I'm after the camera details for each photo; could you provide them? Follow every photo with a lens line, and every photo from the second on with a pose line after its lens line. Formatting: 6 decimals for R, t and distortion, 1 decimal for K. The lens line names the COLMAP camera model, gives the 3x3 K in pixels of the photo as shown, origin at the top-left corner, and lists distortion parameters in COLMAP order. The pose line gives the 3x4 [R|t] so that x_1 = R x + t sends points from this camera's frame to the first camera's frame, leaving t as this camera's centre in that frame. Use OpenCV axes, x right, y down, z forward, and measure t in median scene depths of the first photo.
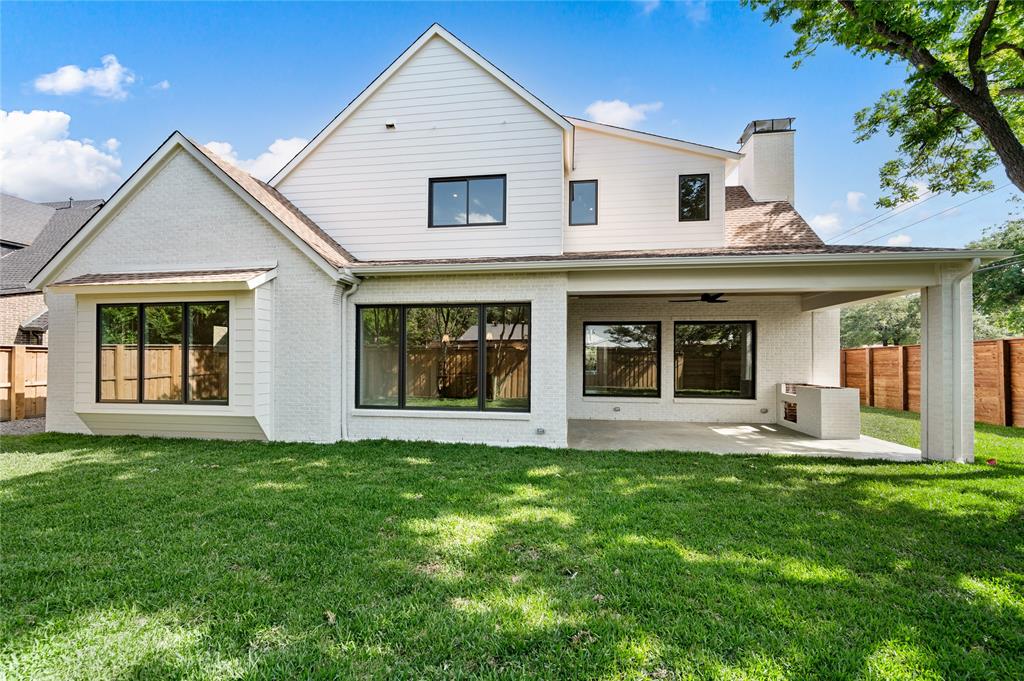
lens RADIAL K [[402.5, 0, 512.0], [0, 402.5, 340.5], [0, 0, 1]] dist [-0.001343, -0.000190]
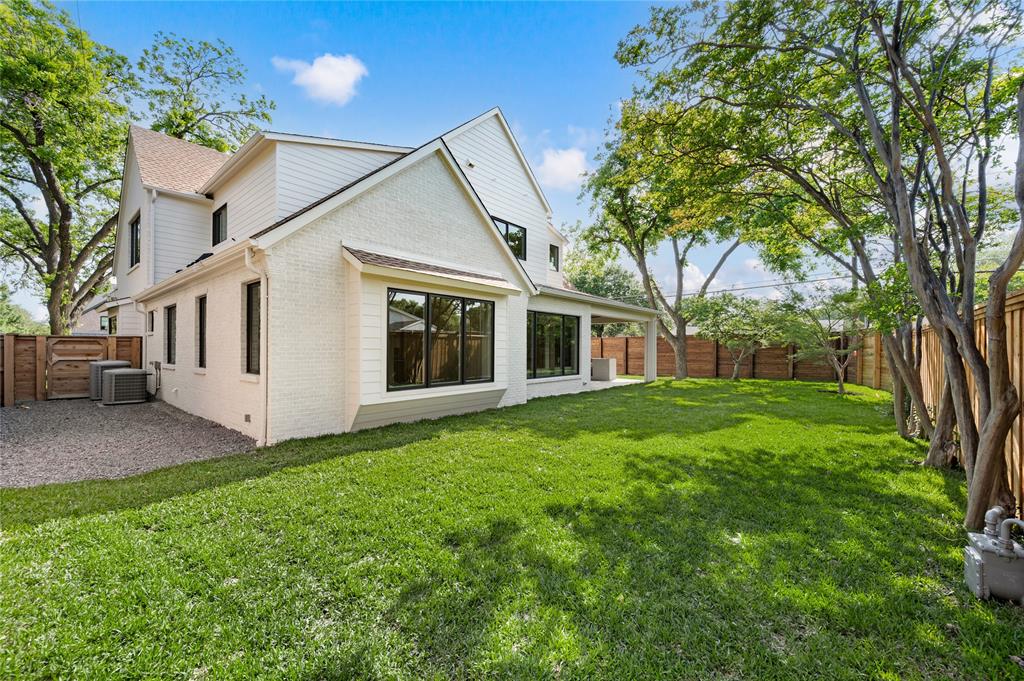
lens RADIAL K [[402.5, 0, 512.0], [0, 402.5, 340.5], [0, 0, 1]] dist [-0.001343, -0.000190]
pose [[0.524618, 0.010240, 0.851276, -1.706175], [-0.018504, 0.999829, -0.000623, 0.024239], [-0.851137, -0.015425, 0.524717, 0.272809]]
